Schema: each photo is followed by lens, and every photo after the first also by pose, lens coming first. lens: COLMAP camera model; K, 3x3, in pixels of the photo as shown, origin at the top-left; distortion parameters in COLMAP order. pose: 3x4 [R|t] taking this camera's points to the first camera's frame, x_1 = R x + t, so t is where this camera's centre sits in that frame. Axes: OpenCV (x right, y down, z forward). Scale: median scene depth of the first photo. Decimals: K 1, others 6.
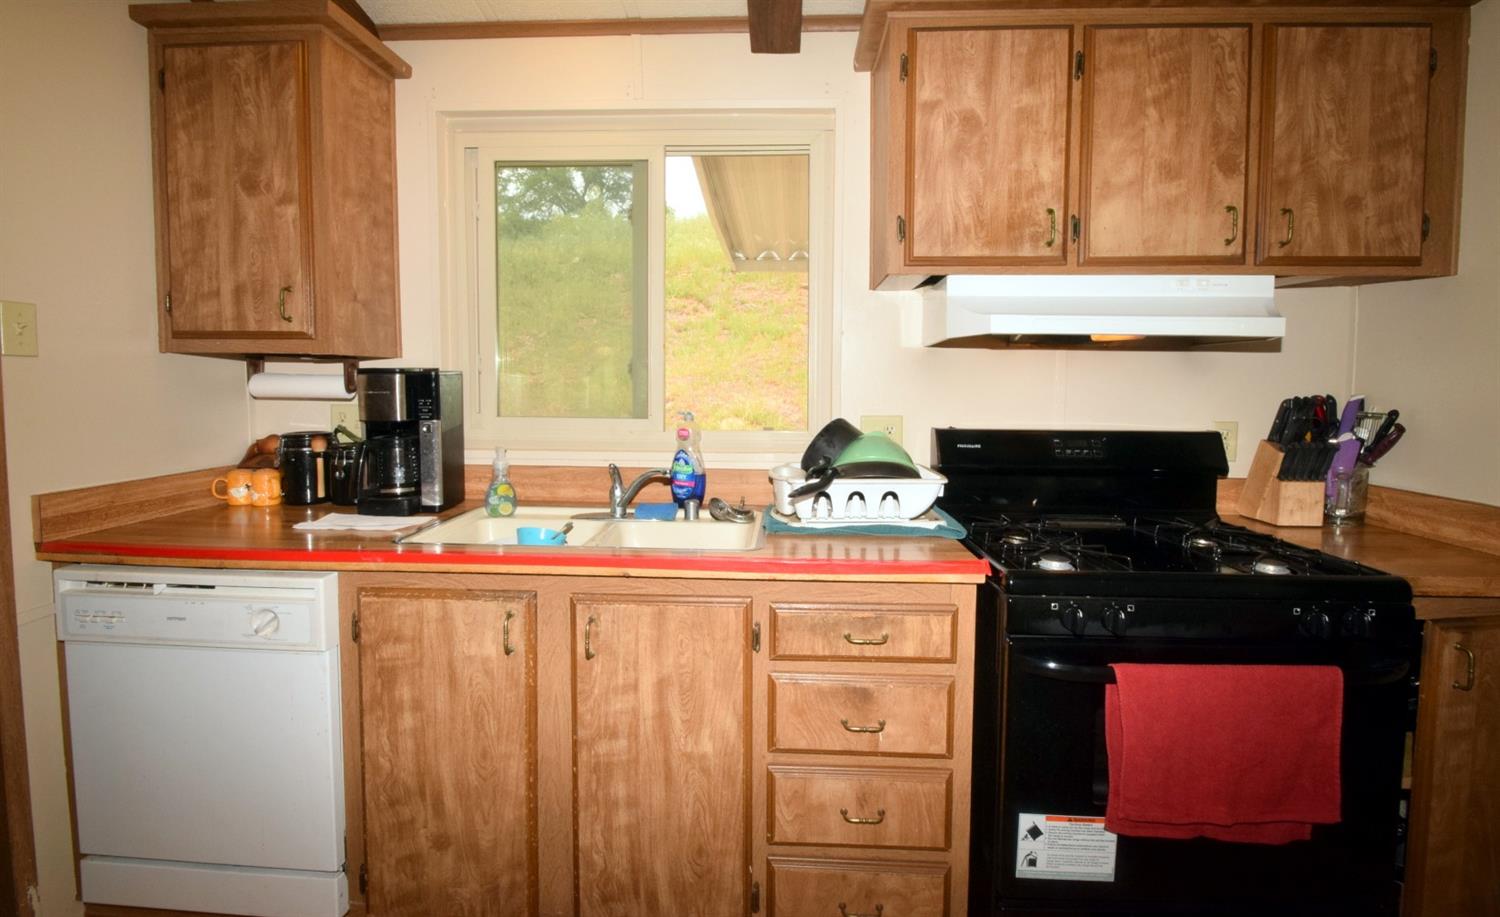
lens RADIAL K [[673.9, 0, 751.1], [0, 673.9, 426.6], [0, 0, 1]] dist [-0.000598, -0.000439]
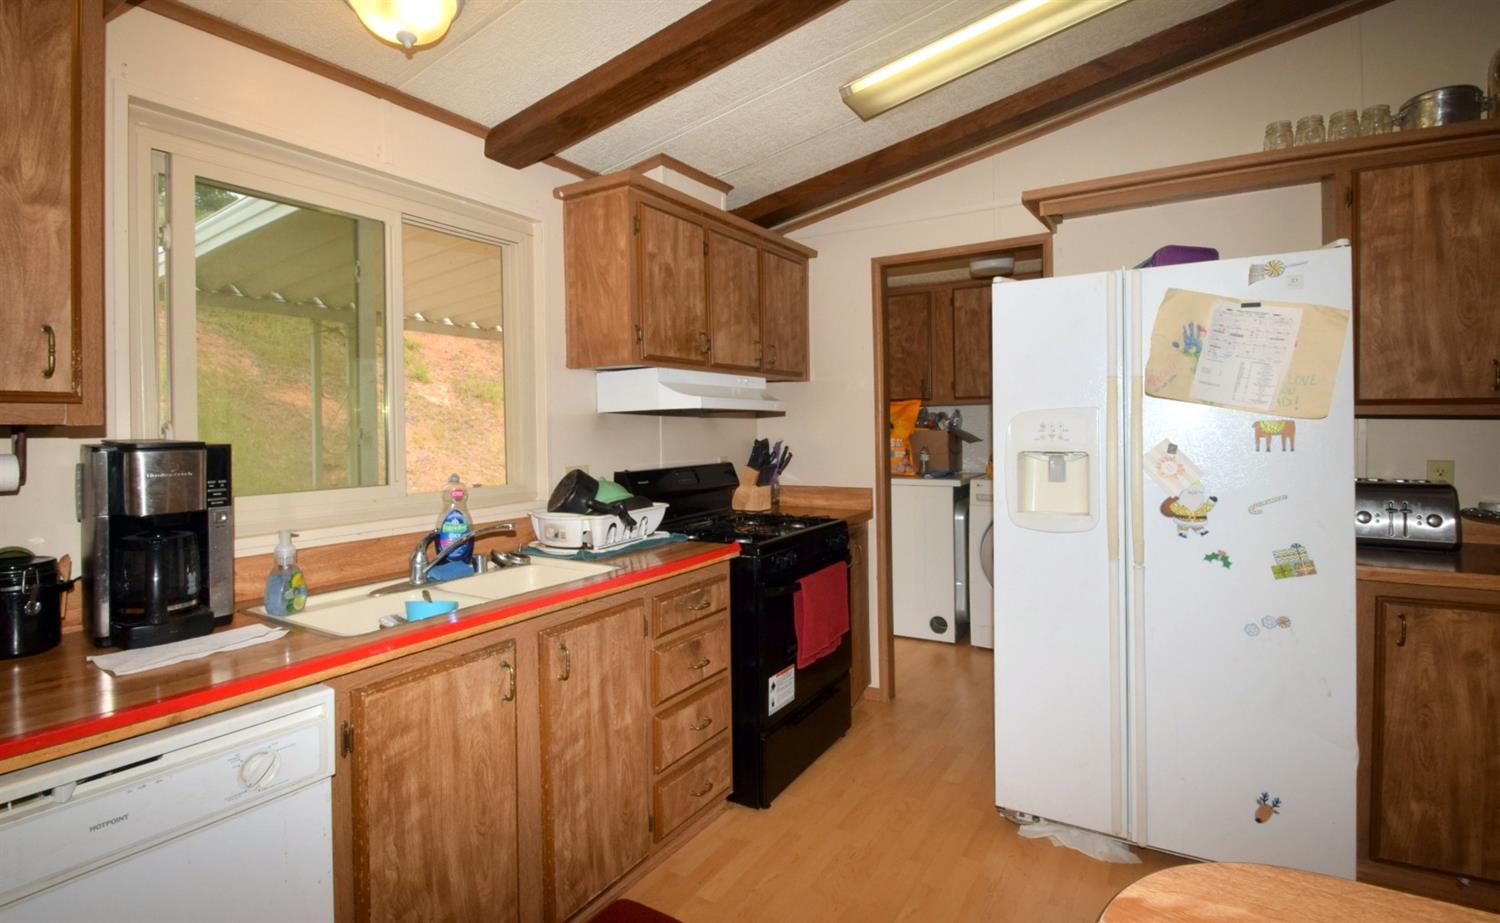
lens RADIAL K [[735.3, 0, 746.9], [0, 735.3, 427.2], [0, 0, 1]] dist [0.000623, -0.008637]
pose [[0.479257, -0.016556, 0.877519, -1.178375], [0.071933, 0.997199, -0.020472, -0.049762], [-0.874722, 0.072934, 0.479105, 0.058786]]
